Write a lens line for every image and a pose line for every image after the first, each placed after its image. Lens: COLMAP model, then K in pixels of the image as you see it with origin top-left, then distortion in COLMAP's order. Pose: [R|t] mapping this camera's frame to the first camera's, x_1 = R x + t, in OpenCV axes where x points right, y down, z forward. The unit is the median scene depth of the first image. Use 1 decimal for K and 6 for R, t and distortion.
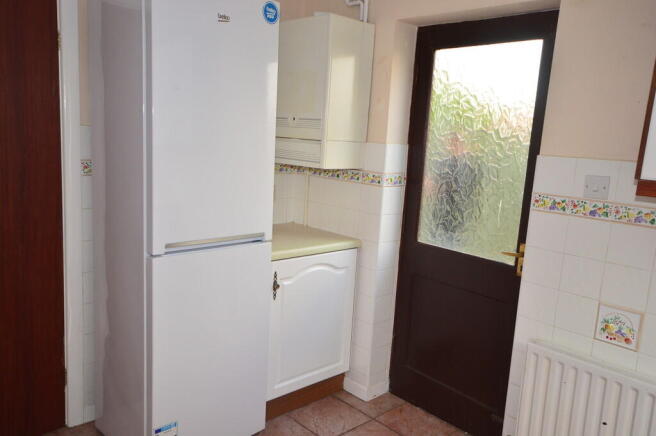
lens RADIAL K [[521.9, 0, 328.0], [0, 521.9, 217.3], [0, 0, 1]] dist [-0.003379, -0.001021]
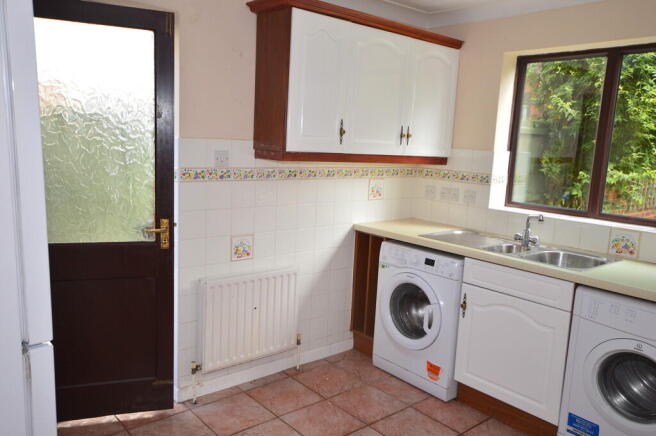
lens RADIAL K [[521.9, 0, 327.8], [0, 521.9, 218.8], [0, 0, 1]] dist [-0.003379, -0.001021]
pose [[0.053511, -0.216404, 0.974836, -0.865866], [0.111515, 0.971423, 0.209525, -0.158341], [-0.992321, 0.097497, 0.076114, 0.595216]]
